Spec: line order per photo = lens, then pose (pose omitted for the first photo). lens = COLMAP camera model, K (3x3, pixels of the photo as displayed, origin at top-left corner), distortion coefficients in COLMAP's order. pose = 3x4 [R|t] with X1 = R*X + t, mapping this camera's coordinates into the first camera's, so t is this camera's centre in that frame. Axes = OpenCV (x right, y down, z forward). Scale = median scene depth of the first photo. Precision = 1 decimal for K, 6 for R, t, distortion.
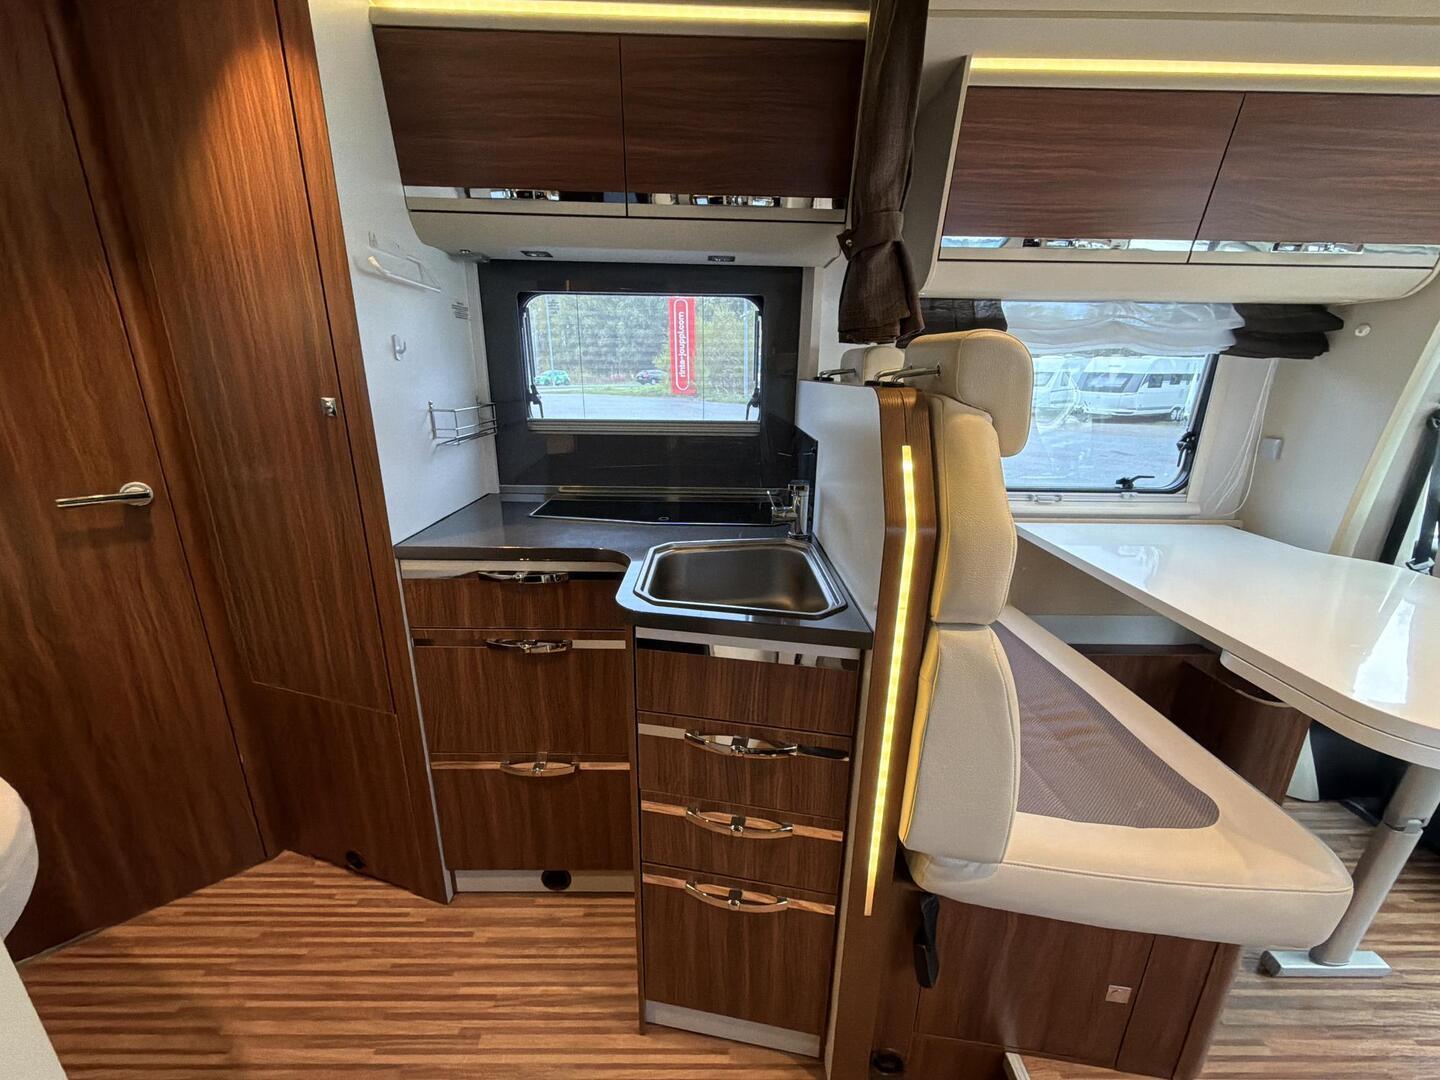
lens RADIAL K [[573.6, 0, 722.1], [0, 573.6, 543.2], [0, 0, 1]] dist [0.001858, 0.000409]
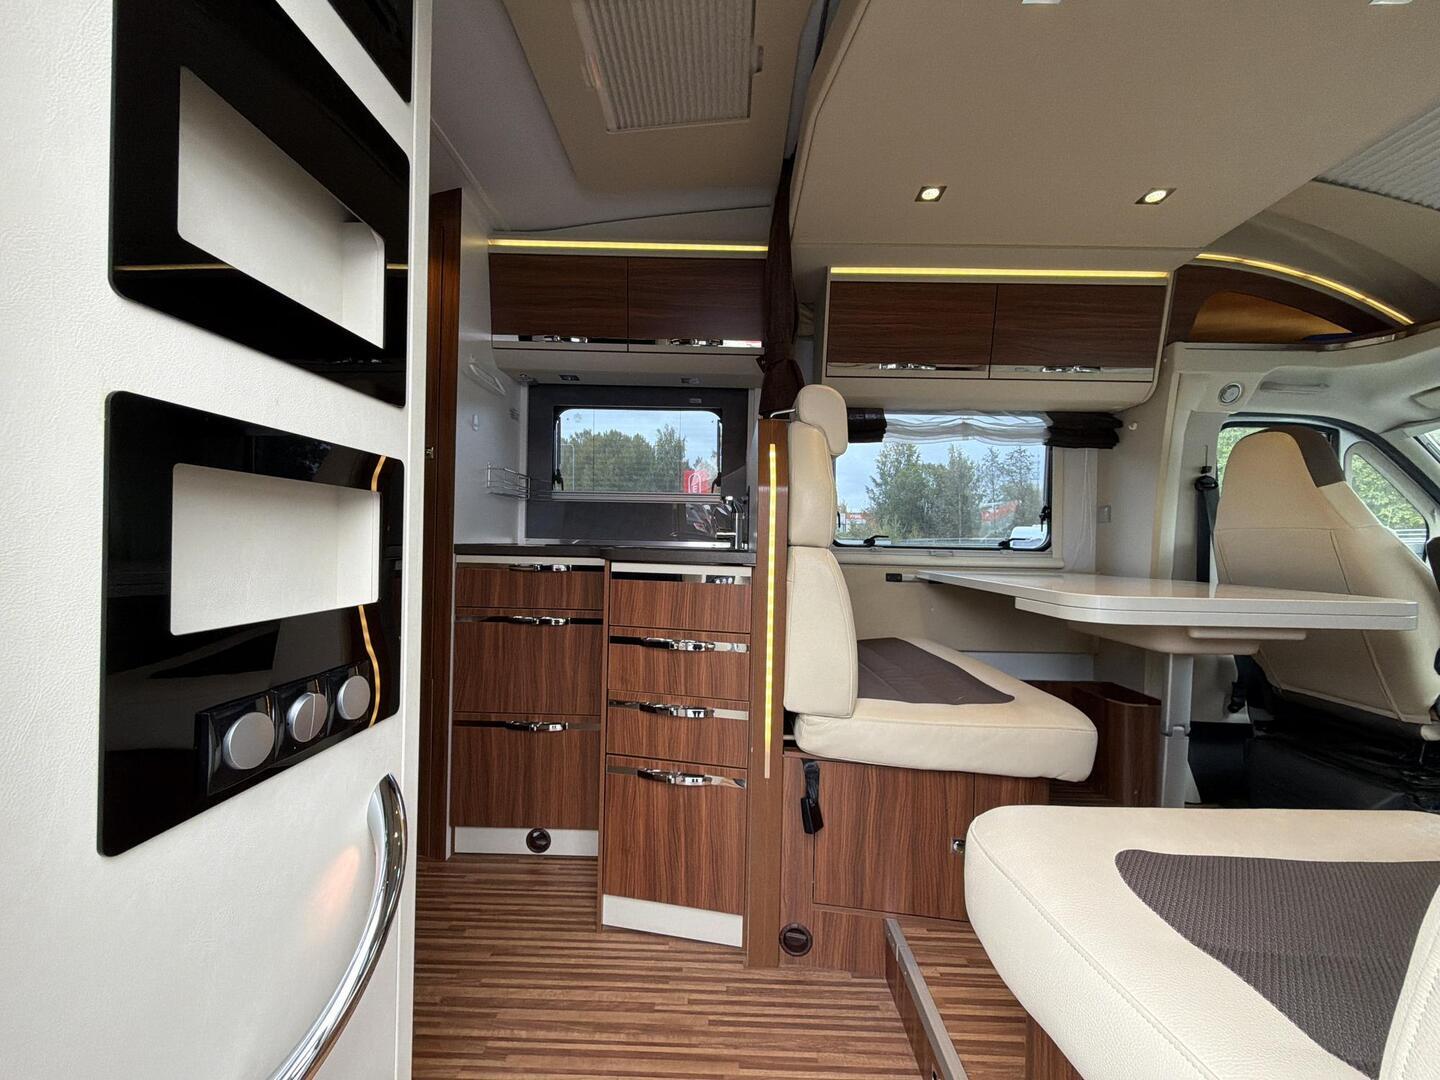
lens RADIAL K [[573.6, 0, 717.3], [0, 573.6, 542.0], [0, 0, 1]] dist [0.001858, 0.000409]
pose [[0.999539, 0.008412, -0.029158, 0.125704], [-0.016494, 0.957100, -0.289289, 0.373463], [0.025474, 0.289637, 0.956798, -0.348043]]
